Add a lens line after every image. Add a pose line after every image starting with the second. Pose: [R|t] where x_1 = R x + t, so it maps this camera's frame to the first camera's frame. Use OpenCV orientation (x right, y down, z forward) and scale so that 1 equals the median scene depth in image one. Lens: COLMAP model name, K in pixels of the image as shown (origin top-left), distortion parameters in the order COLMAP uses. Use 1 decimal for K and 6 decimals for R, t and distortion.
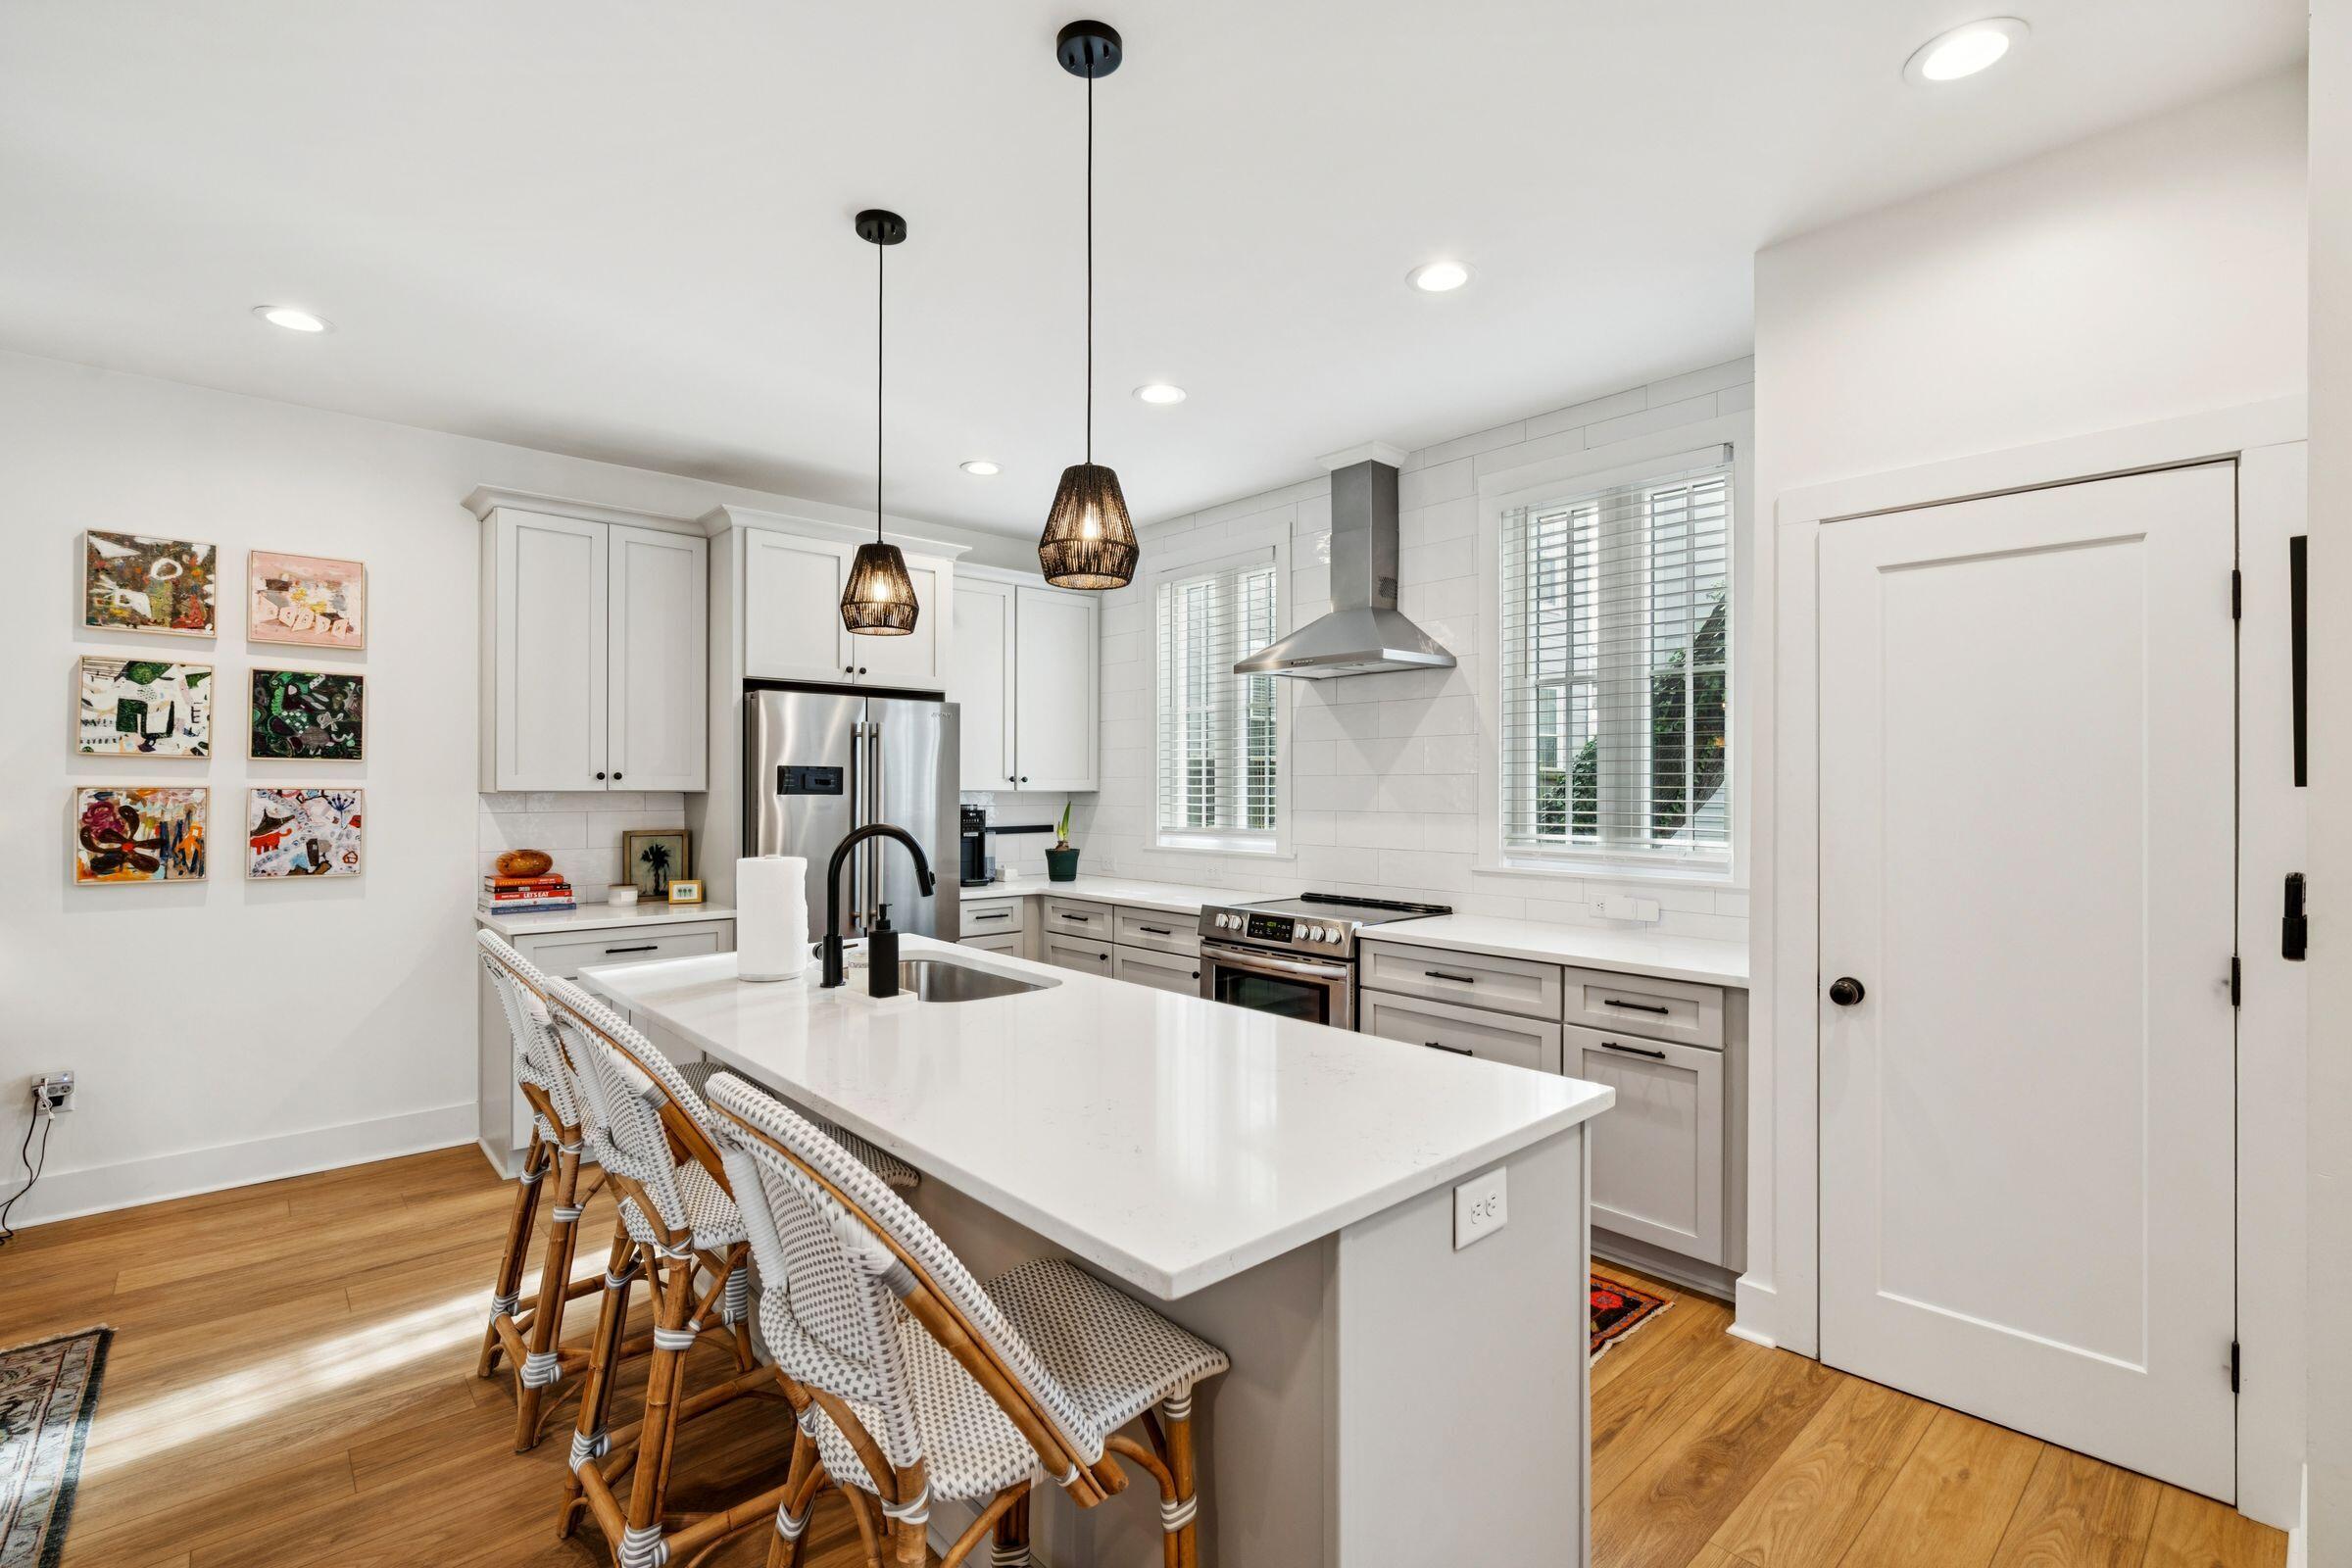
lens RADIAL K [[1072.8, 0, 1173.5], [0, 1072.8, 776.0], [0, 0, 1]] dist [0.003261, 0.000265]
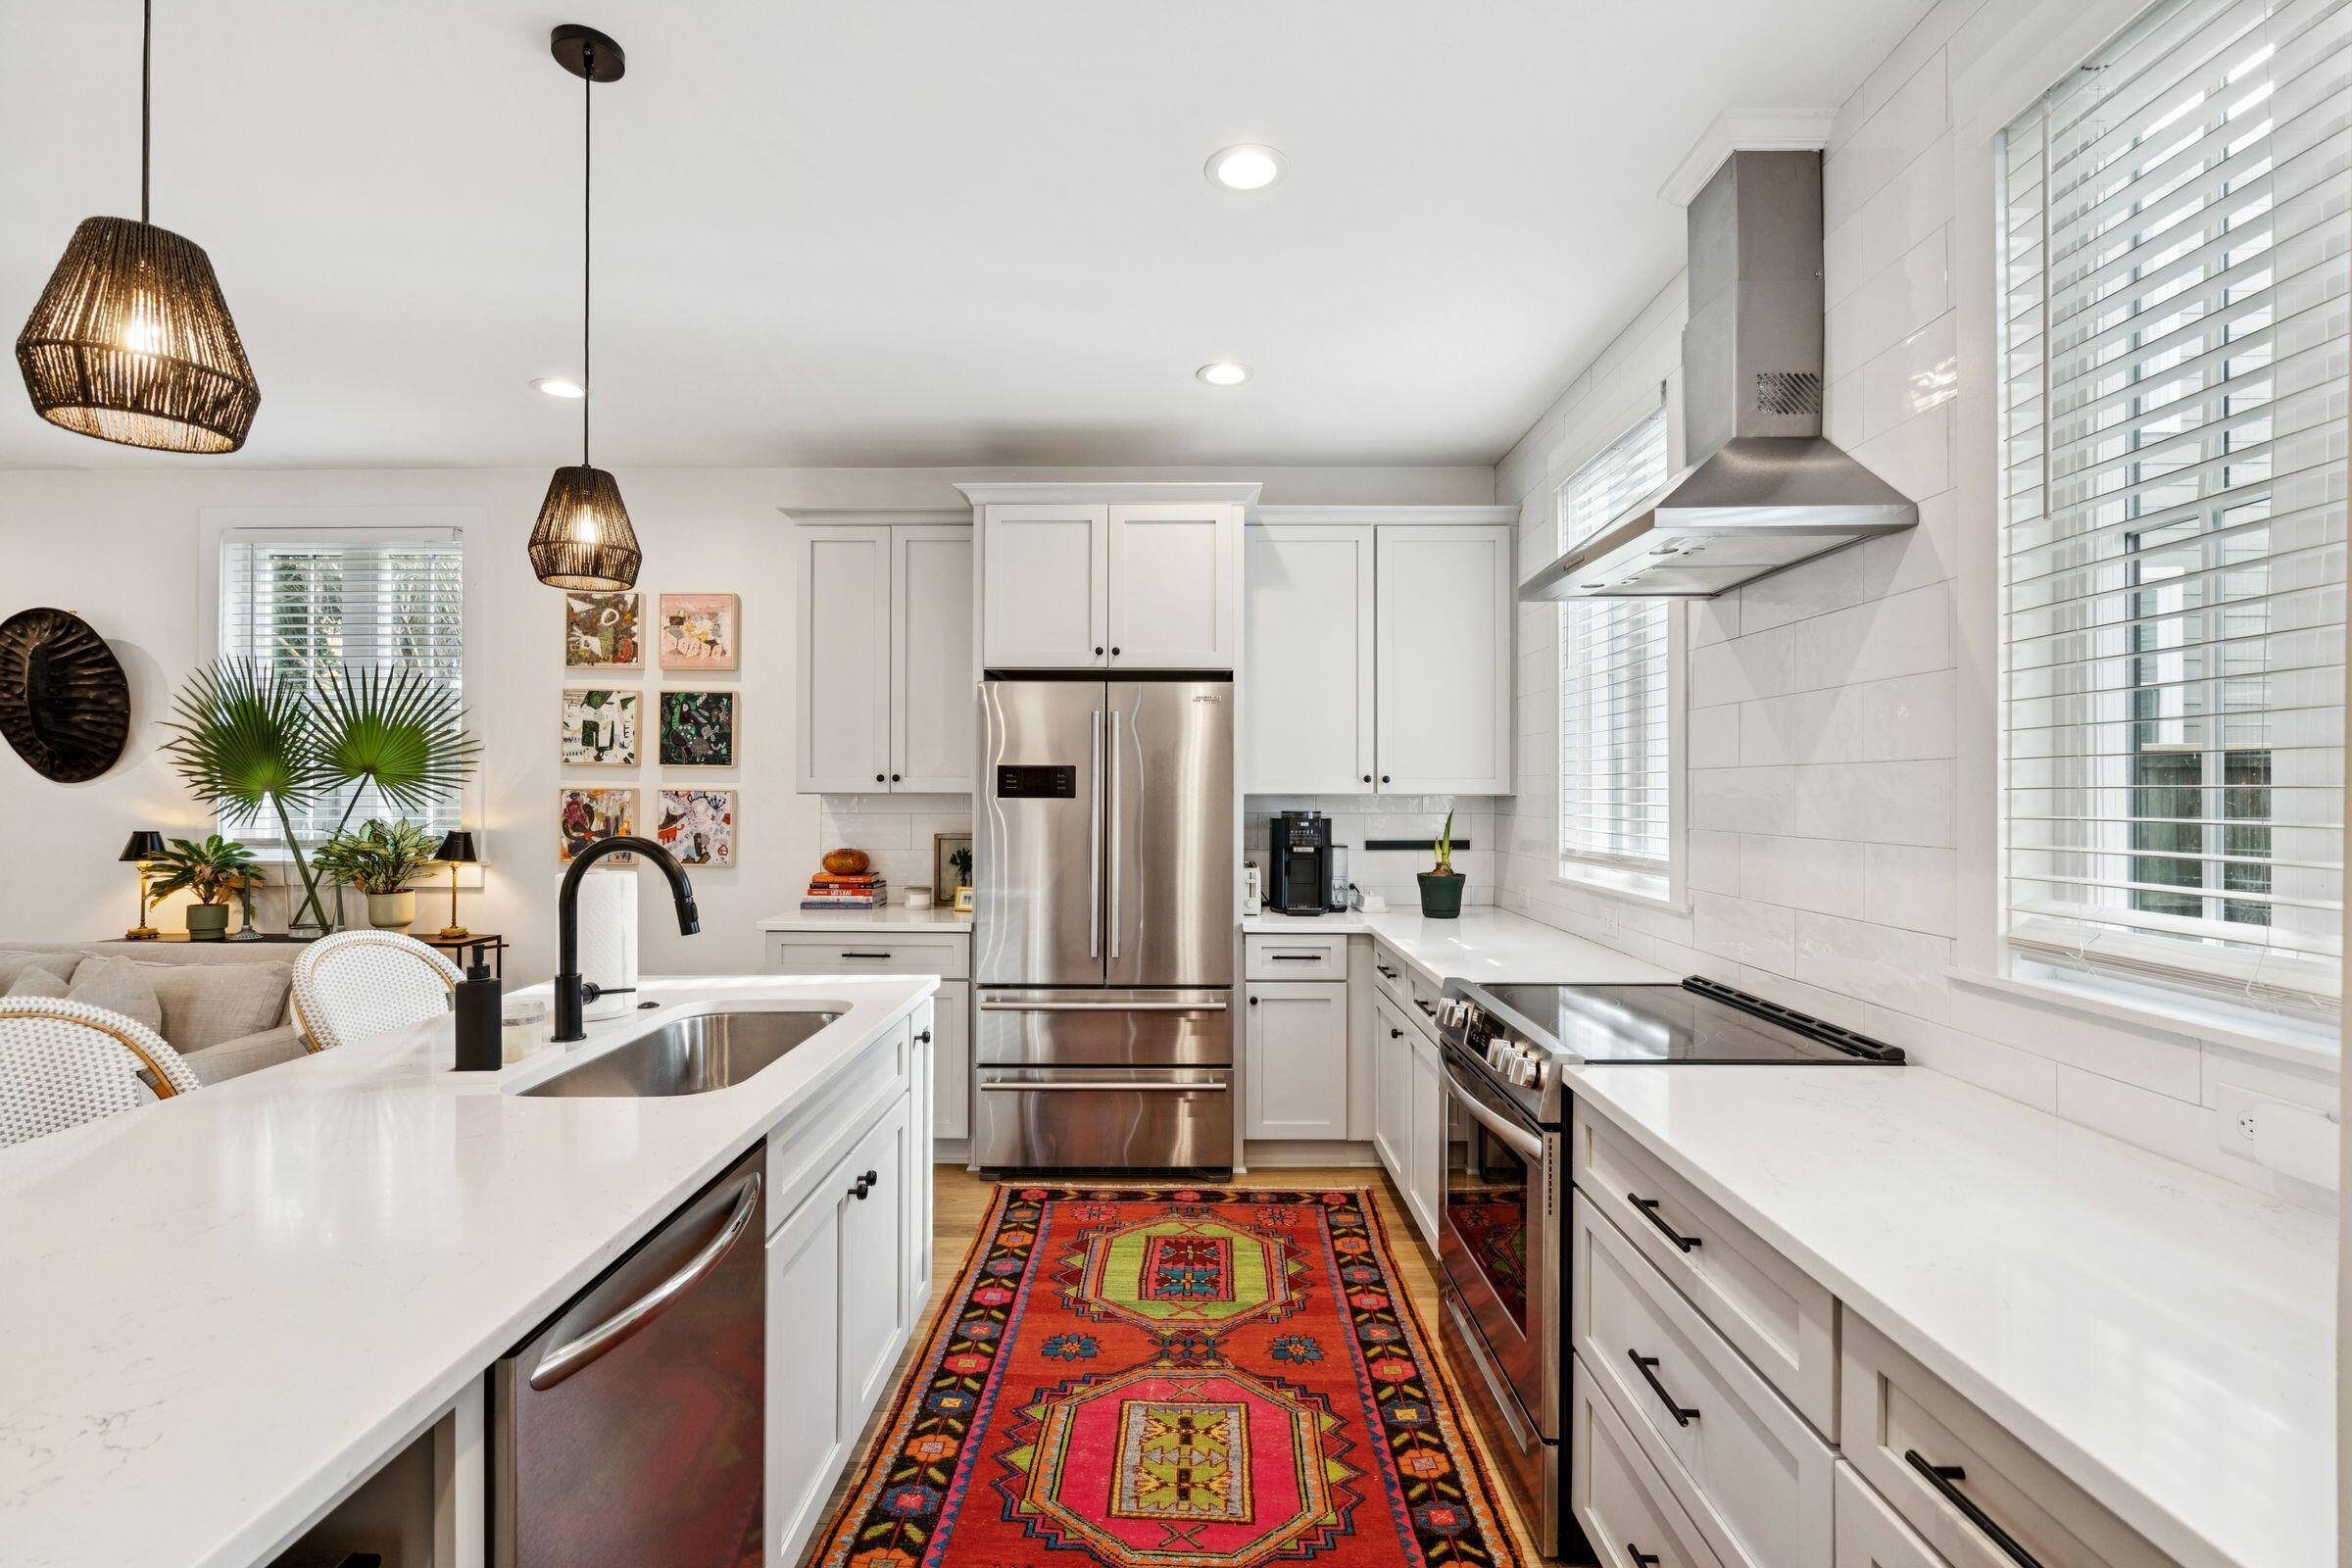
lens RADIAL K [[1072.8, 0, 1173.5], [0, 1072.8, 776.0], [0, 0, 1]] dist [0.003261, 0.000265]
pose [[0.728229, -0.006483, -0.685303, 0.383679], [0.007617, 0.999970, -0.001366, 0.001519], [0.685292, -0.004225, 0.728257, 0.500135]]
